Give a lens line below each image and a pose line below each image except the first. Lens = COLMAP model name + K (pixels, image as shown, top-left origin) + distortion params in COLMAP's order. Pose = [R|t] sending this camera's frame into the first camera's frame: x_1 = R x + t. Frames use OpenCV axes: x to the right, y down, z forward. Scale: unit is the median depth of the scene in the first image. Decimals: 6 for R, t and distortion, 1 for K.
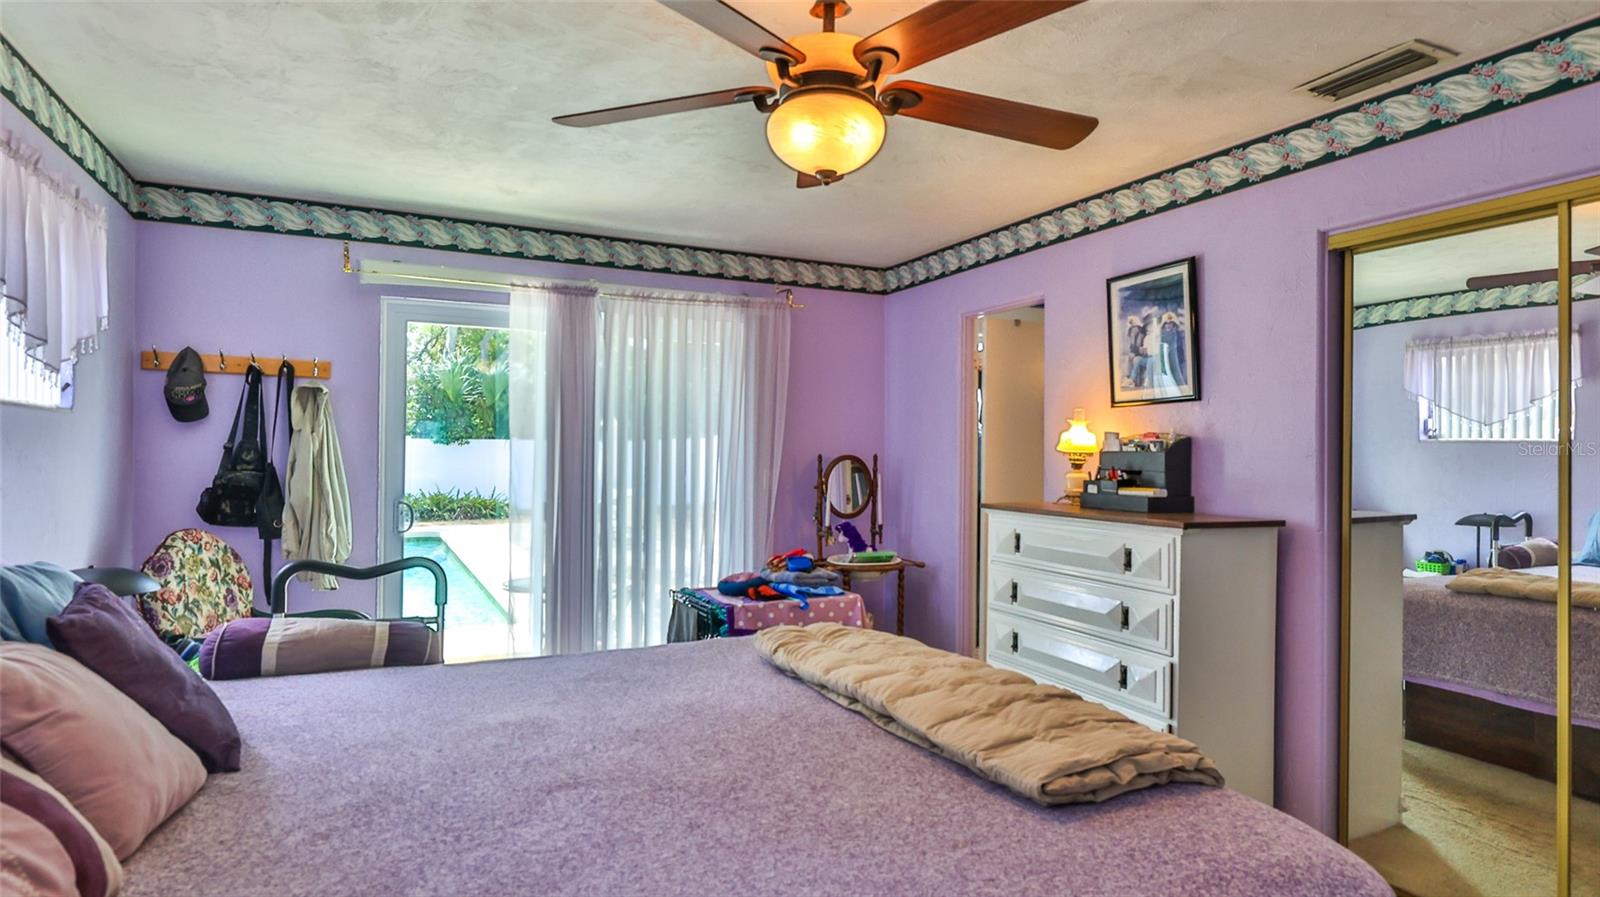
lens RADIAL K [[854.4, 0, 803.3], [0, 854.4, 453.6], [0, 0, 1]] dist [0.004382, -0.000049]
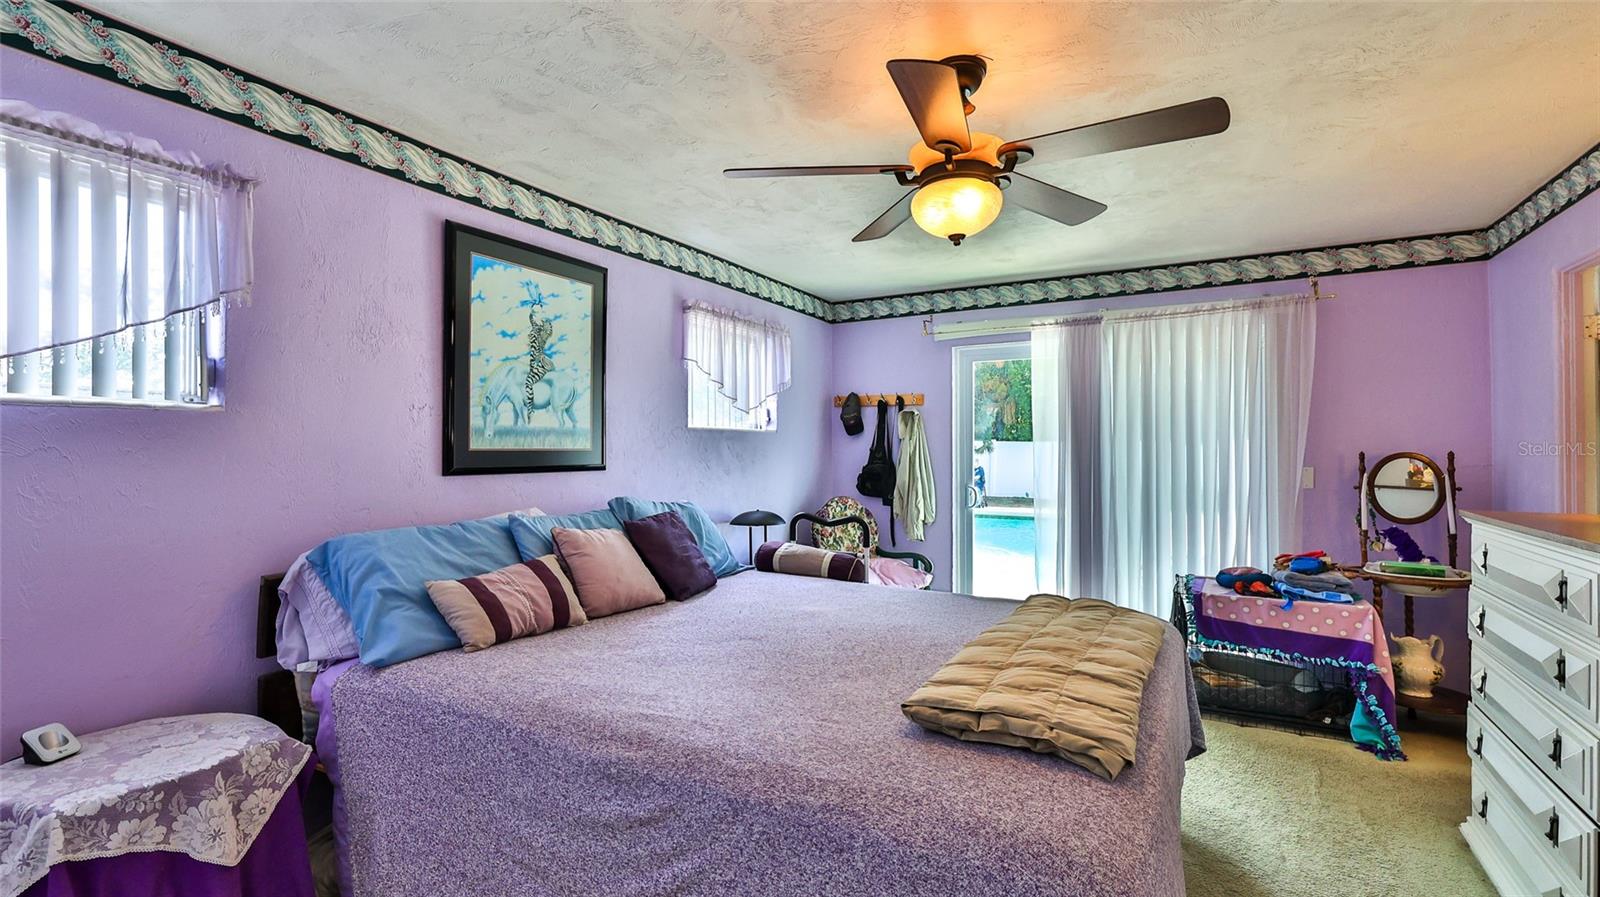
lens RADIAL K [[716.4, 0, 822.7], [0, 716.4, 447.6], [0, 0, 1]] dist [-0.002086, 0.000533]
pose [[0.582872, -0.010789, -0.812492, 0.398486], [0.003713, 0.999937, -0.010614, 0.002883], [0.812555, 0.003170, 0.582875, 0.097059]]
